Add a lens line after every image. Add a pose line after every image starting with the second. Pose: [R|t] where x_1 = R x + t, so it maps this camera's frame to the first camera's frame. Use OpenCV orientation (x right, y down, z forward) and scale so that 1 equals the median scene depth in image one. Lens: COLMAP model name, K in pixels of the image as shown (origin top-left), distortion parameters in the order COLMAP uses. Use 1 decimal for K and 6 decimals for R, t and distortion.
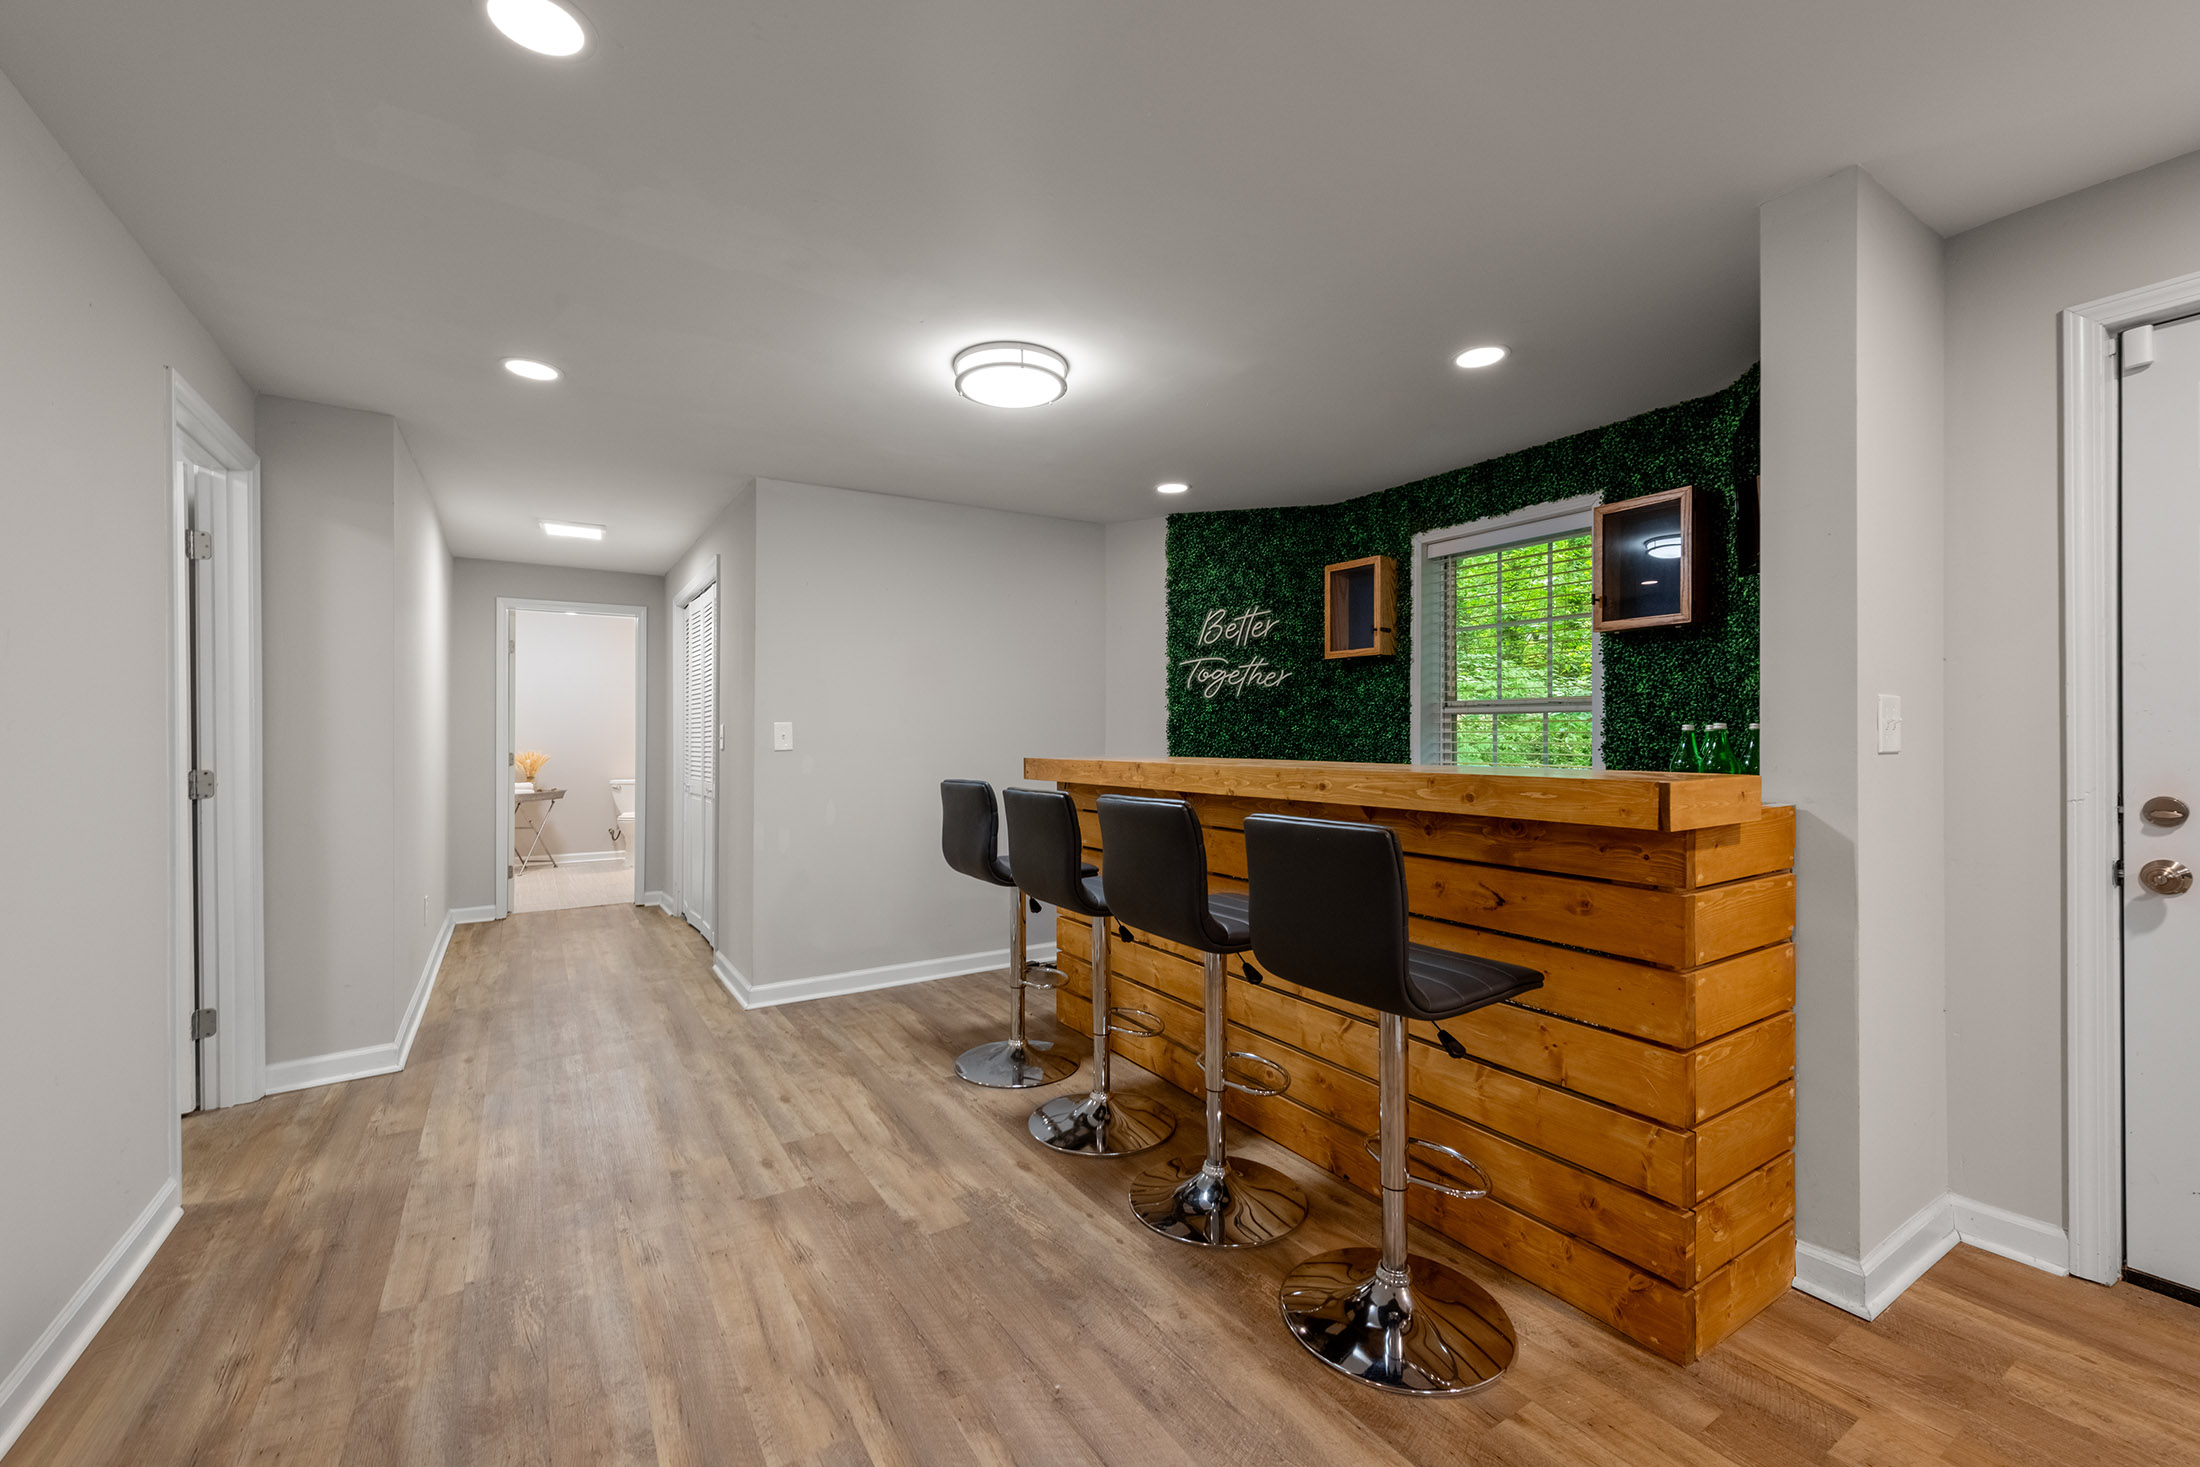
lens RADIAL K [[895.1, 0, 1107.1], [0, 895.1, 741.7], [0, 0, 1]] dist [0.003640, -0.000358]
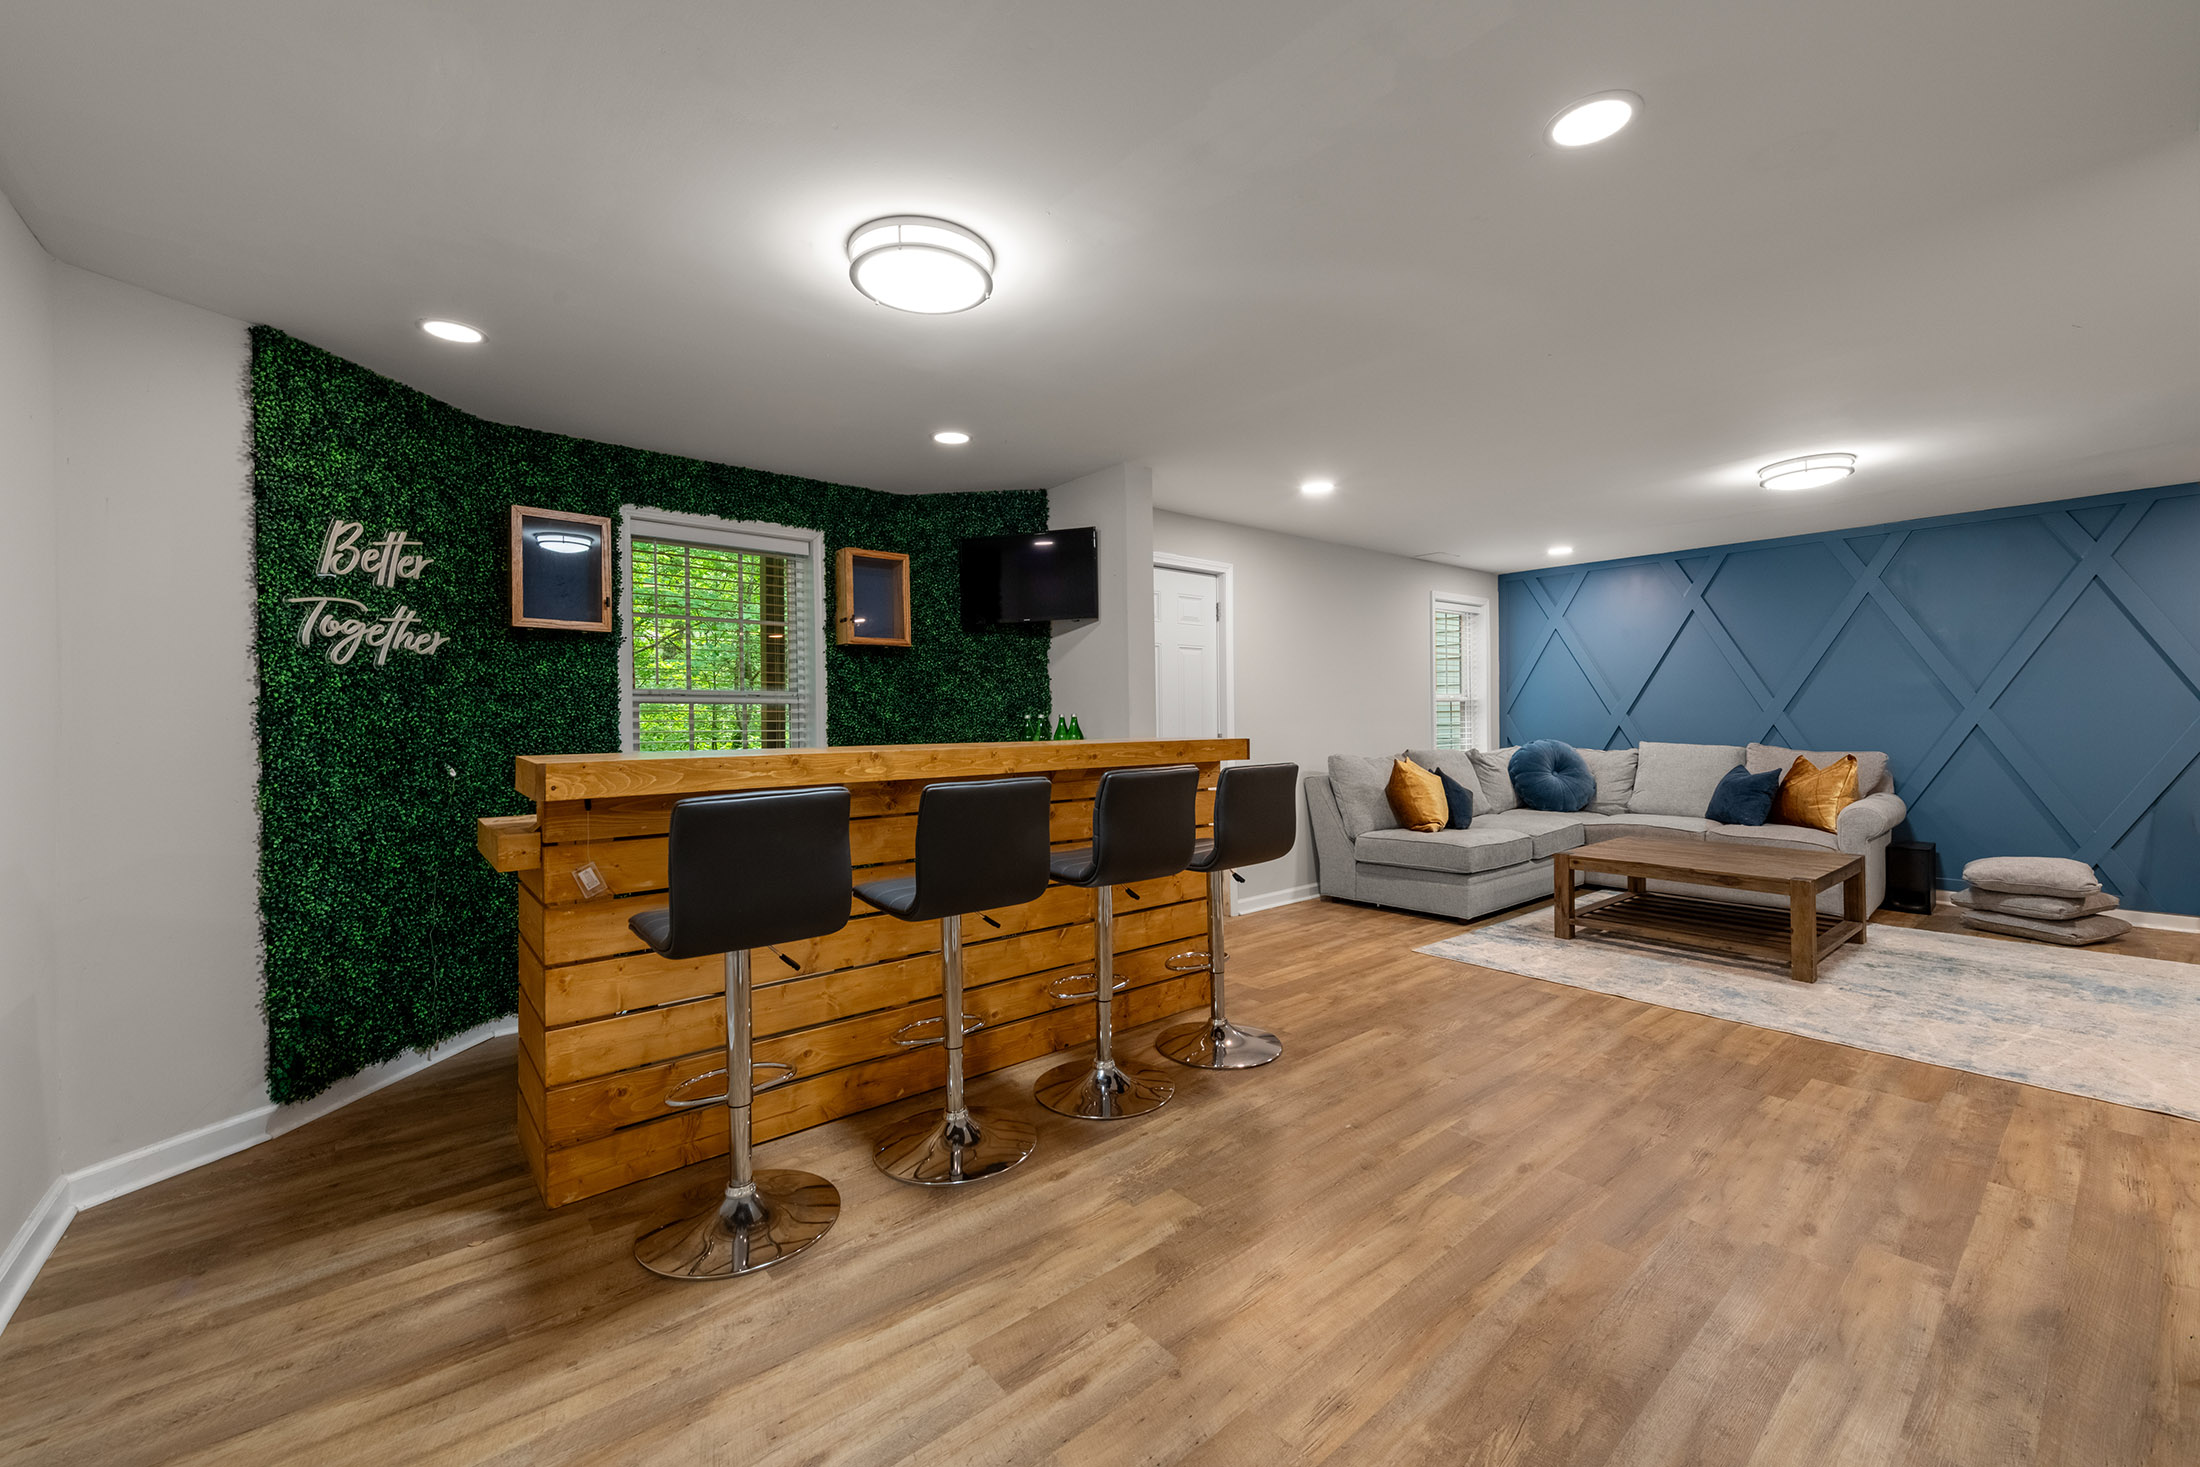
lens RADIAL K [[884.9, 0, 1099.4], [0, 884.9, 719.5], [0, 0, 1]] dist [0.013823, -0.002826]
pose [[-0.130061, 0.004983, 0.991493, -0.638725], [0.016432, 0.999861, -0.002870, -0.001849], [-0.991370, 0.015919, -0.130125, 0.666212]]
